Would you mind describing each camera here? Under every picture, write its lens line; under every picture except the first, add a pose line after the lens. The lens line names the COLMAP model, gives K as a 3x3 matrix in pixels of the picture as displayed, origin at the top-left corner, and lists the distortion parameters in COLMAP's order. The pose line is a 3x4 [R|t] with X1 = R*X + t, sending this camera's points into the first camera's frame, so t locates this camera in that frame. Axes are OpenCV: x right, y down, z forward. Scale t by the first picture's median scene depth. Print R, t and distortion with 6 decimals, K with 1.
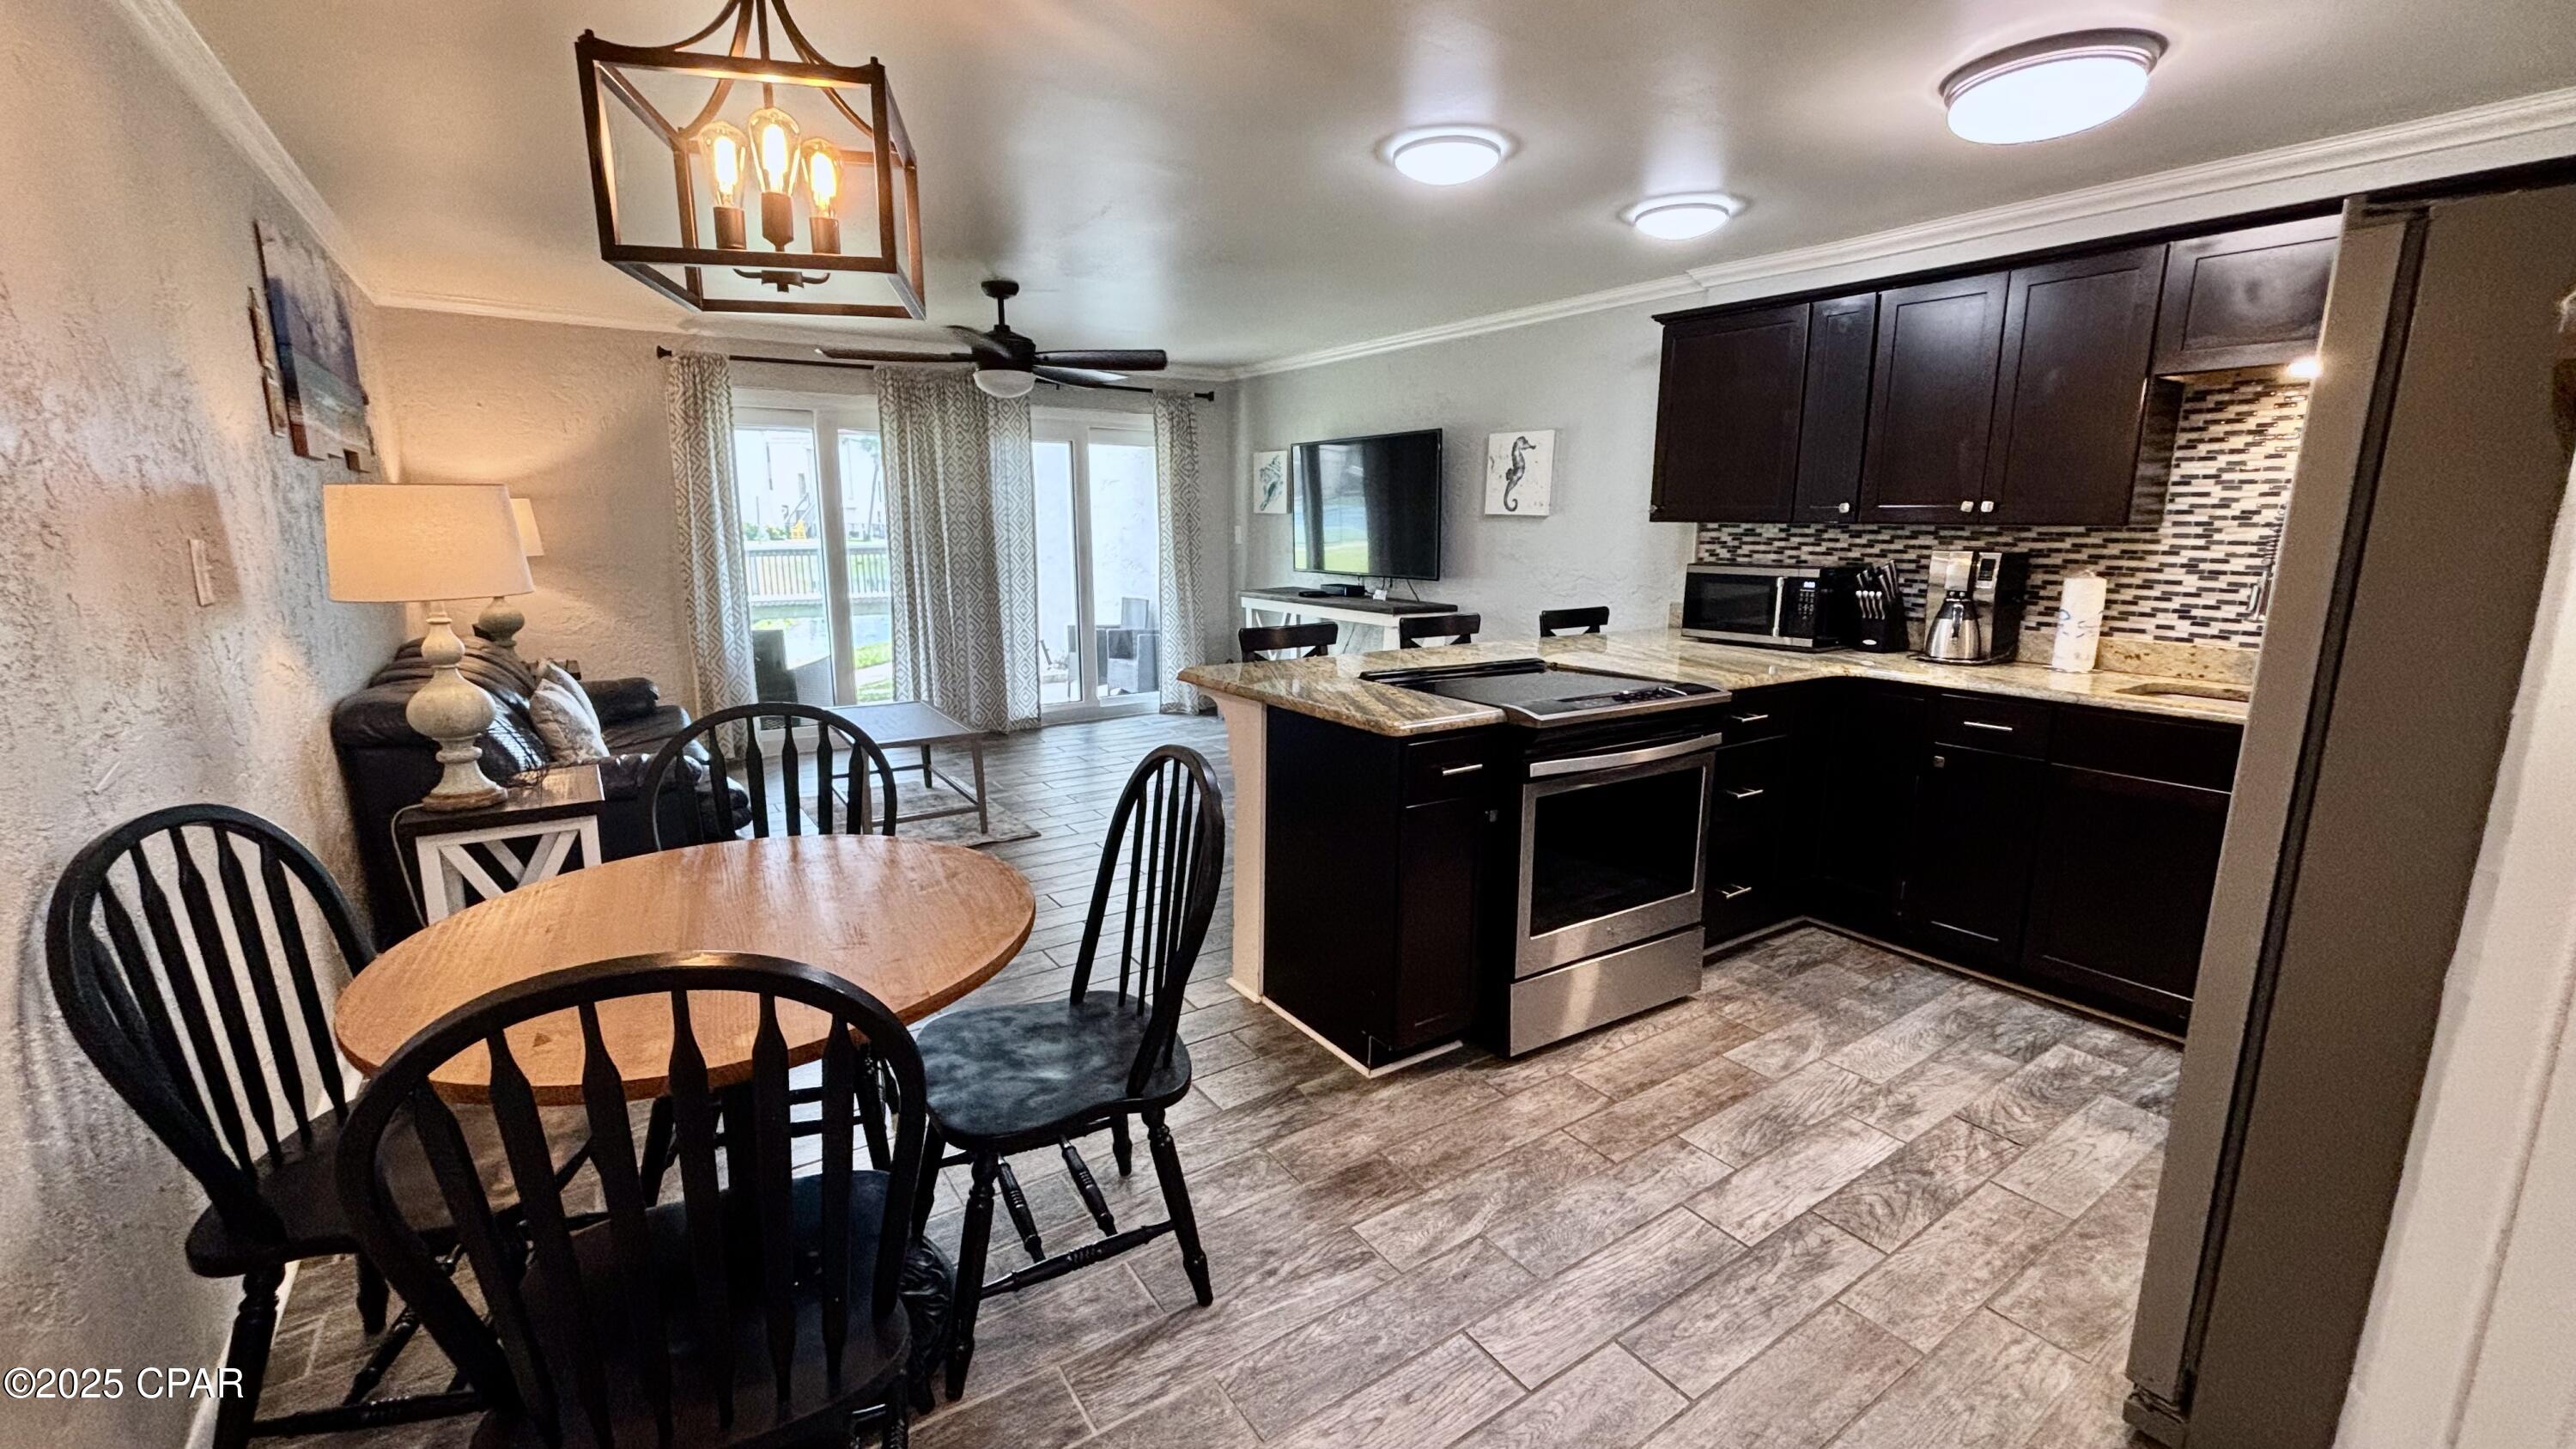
lens RADIAL K [[1040.7, 0, 1290.7], [0, 1040.7, 719.1], [0, 0, 1]] dist [0.007246, -0.005045]
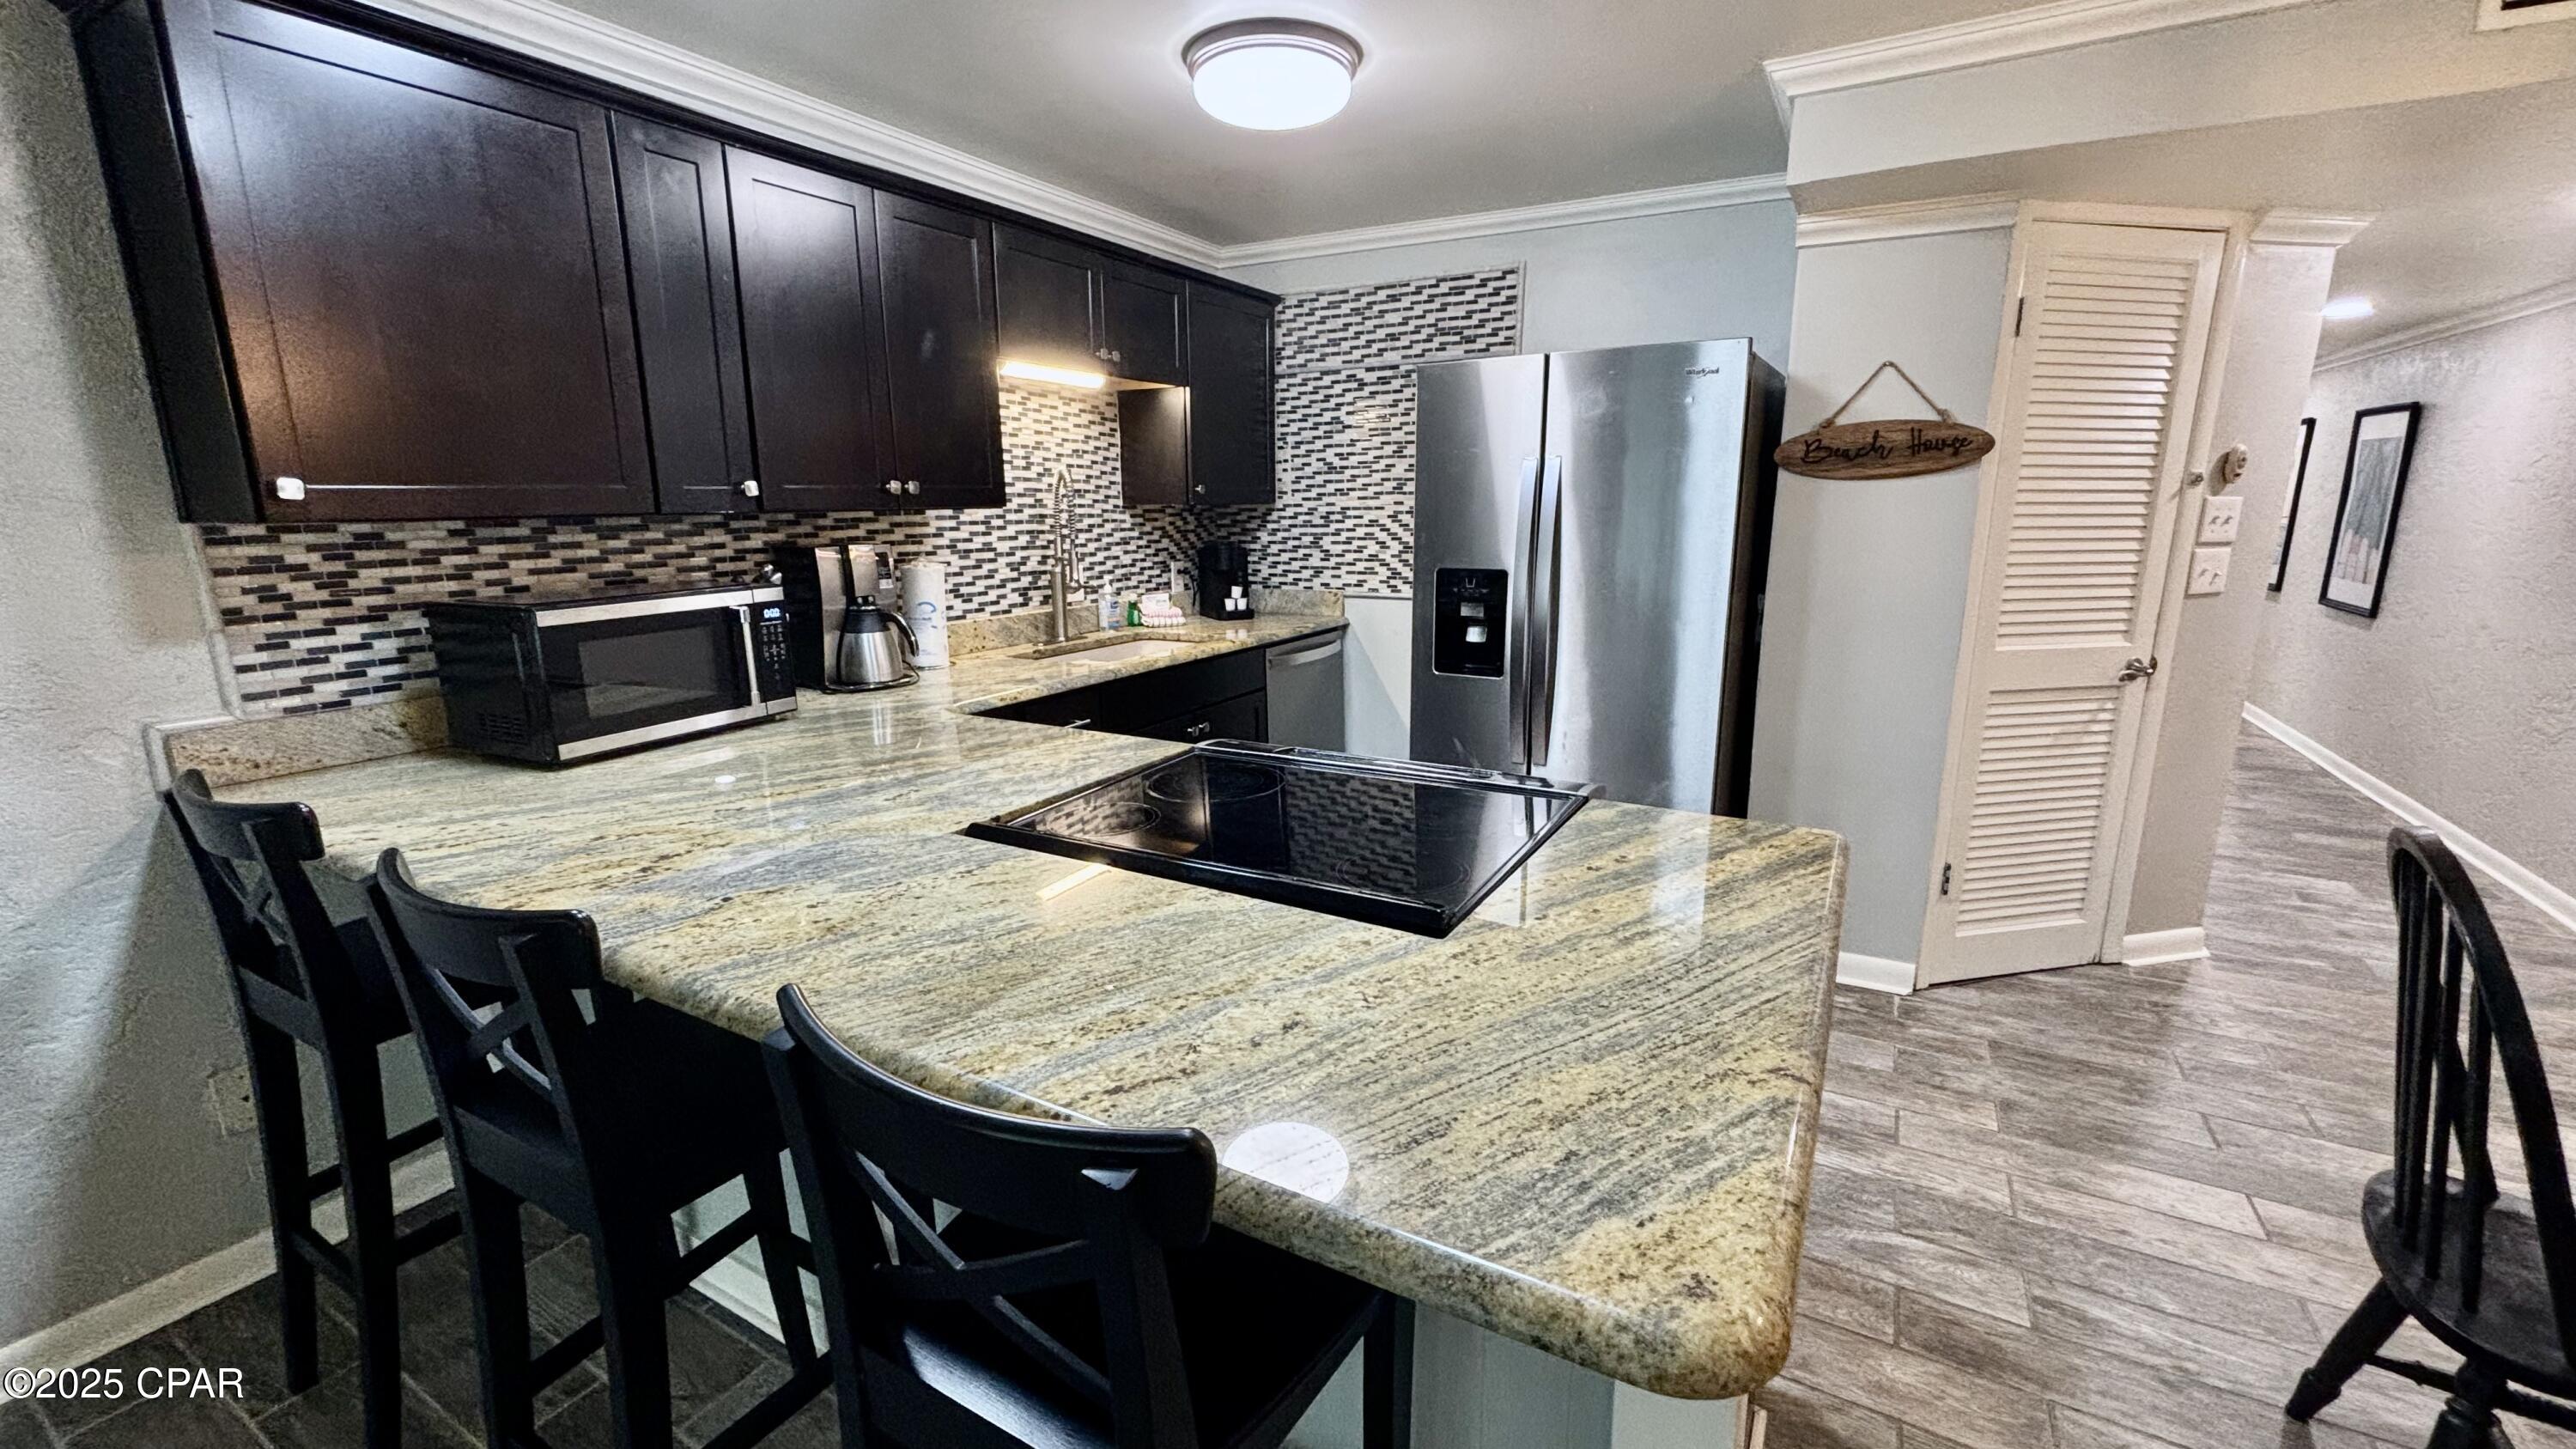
lens RADIAL K [[1040.7, 0, 1283.7], [0, 1040.7, 720.1], [0, 0, 1]] dist [0.007246, -0.005045]
pose [[-0.433225, -0.190571, 0.880908, -0.160458], [0.177107, 0.940334, 0.290527, -0.162967], [-0.883713, 0.281878, -0.373625, 0.819836]]
